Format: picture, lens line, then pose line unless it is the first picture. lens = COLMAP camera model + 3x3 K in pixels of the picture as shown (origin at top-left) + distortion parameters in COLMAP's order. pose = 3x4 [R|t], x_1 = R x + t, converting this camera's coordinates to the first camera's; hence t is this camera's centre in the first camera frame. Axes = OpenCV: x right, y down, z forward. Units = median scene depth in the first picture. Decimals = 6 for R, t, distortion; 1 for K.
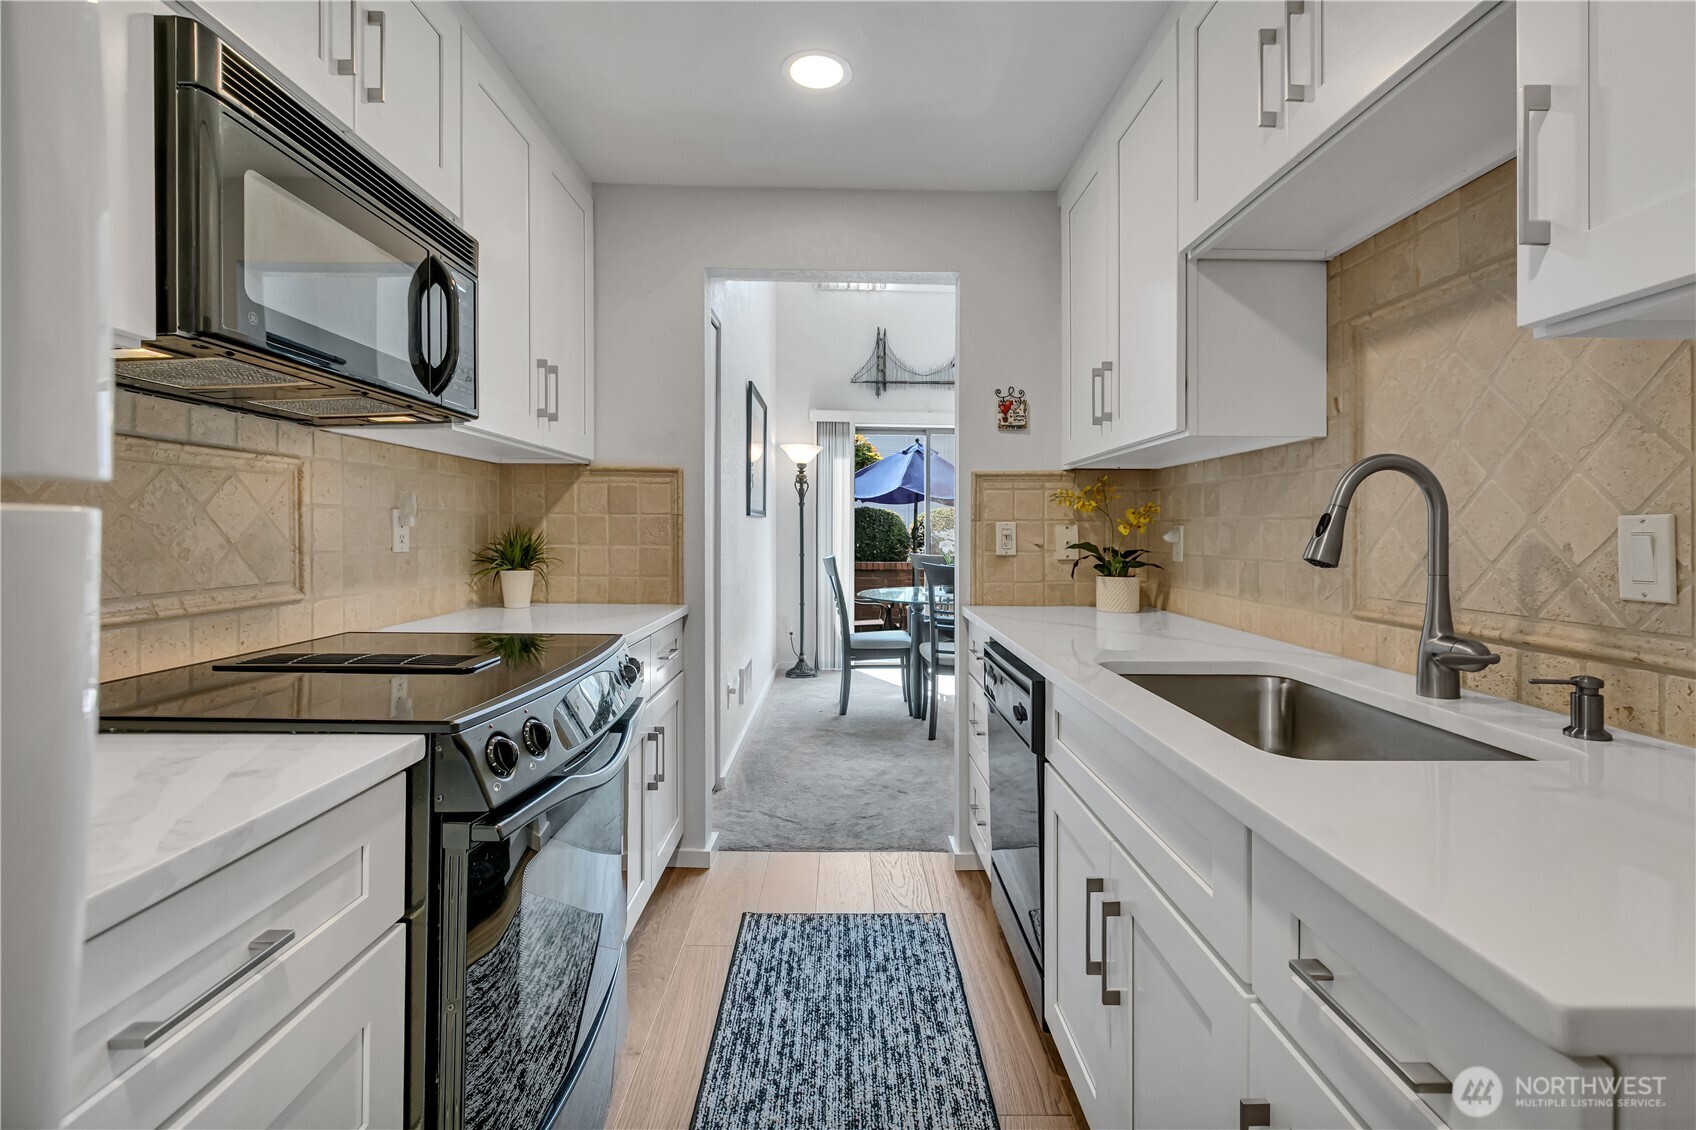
lens RADIAL K [[802.4, 0, 848.0], [0, 802.4, 565.0], [0, 0, 1]] dist [0.000208, 0.000035]
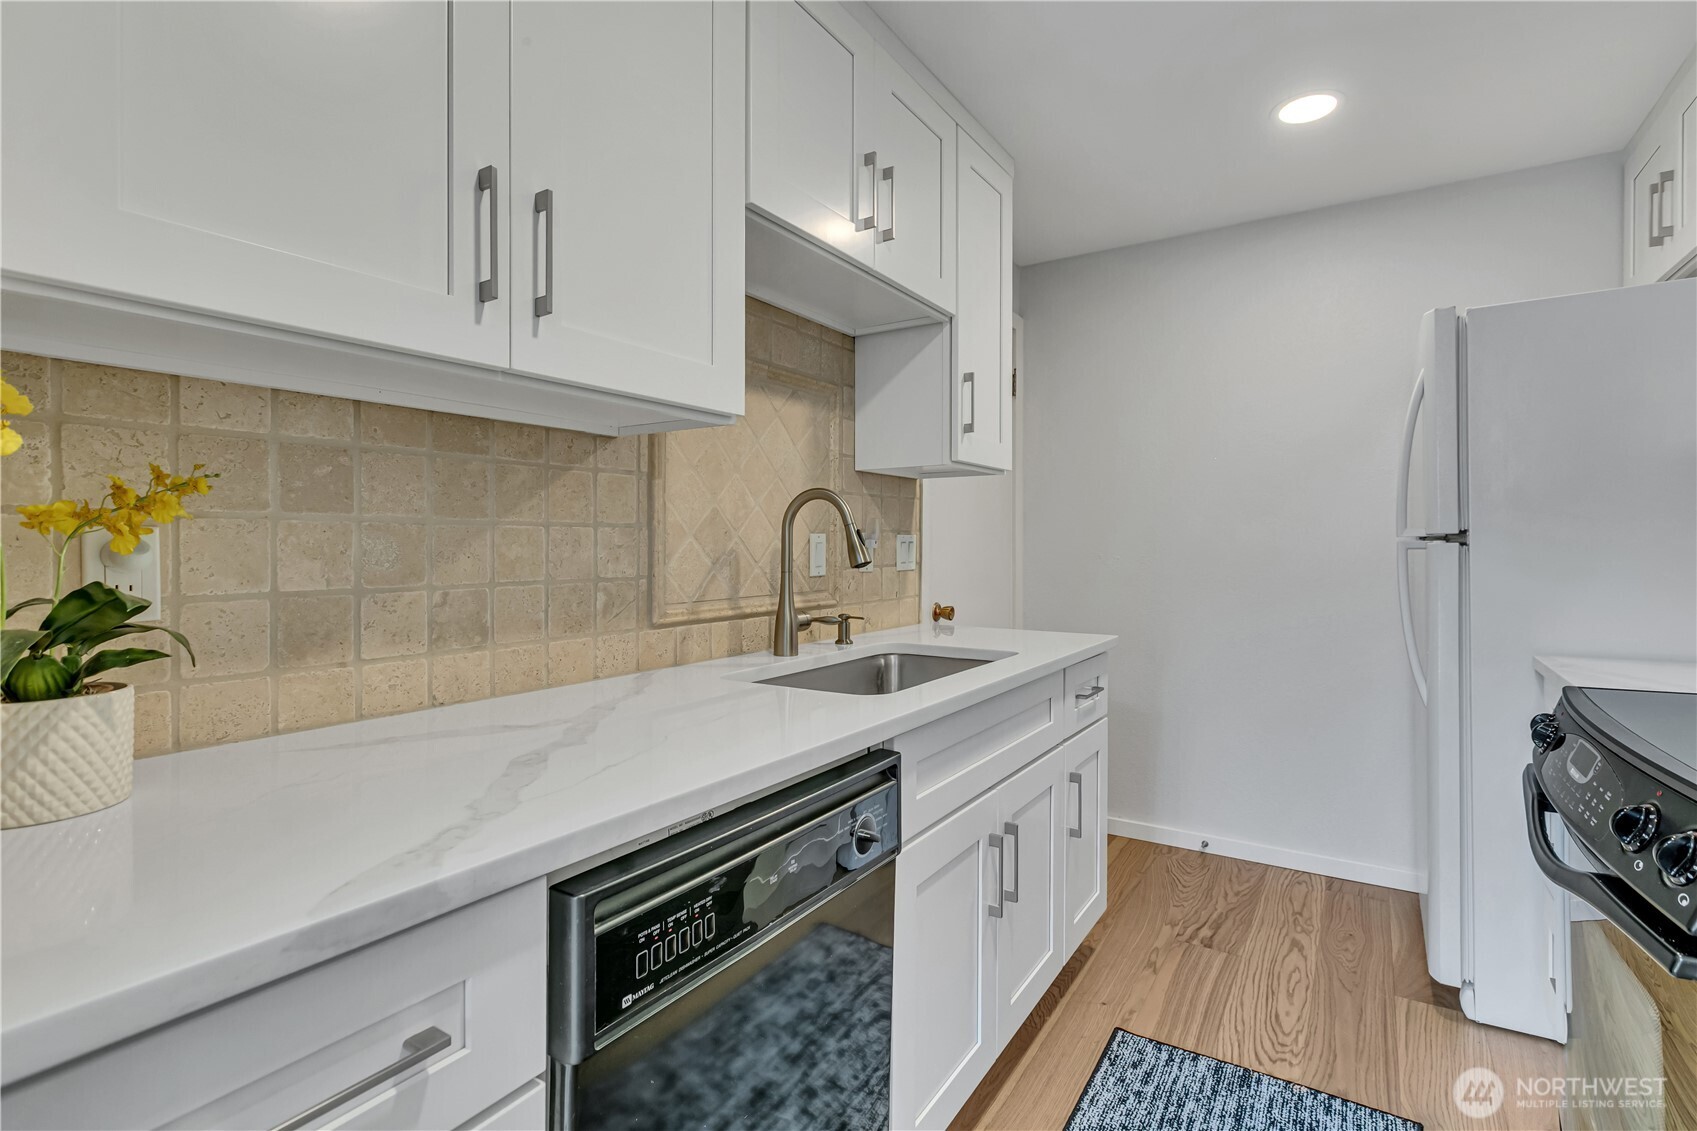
lens RADIAL K [[760.9, 0, 845.4], [0, 760.9, 500.8], [0, 0, 1]] dist [-0.000141, -0.000092]
pose [[-0.820050, 0.002531, 0.572286, -0.128890], [0.000460, 0.999993, -0.003764, -0.103267], [-0.572291, -0.002823, -0.820045, 1.898121]]
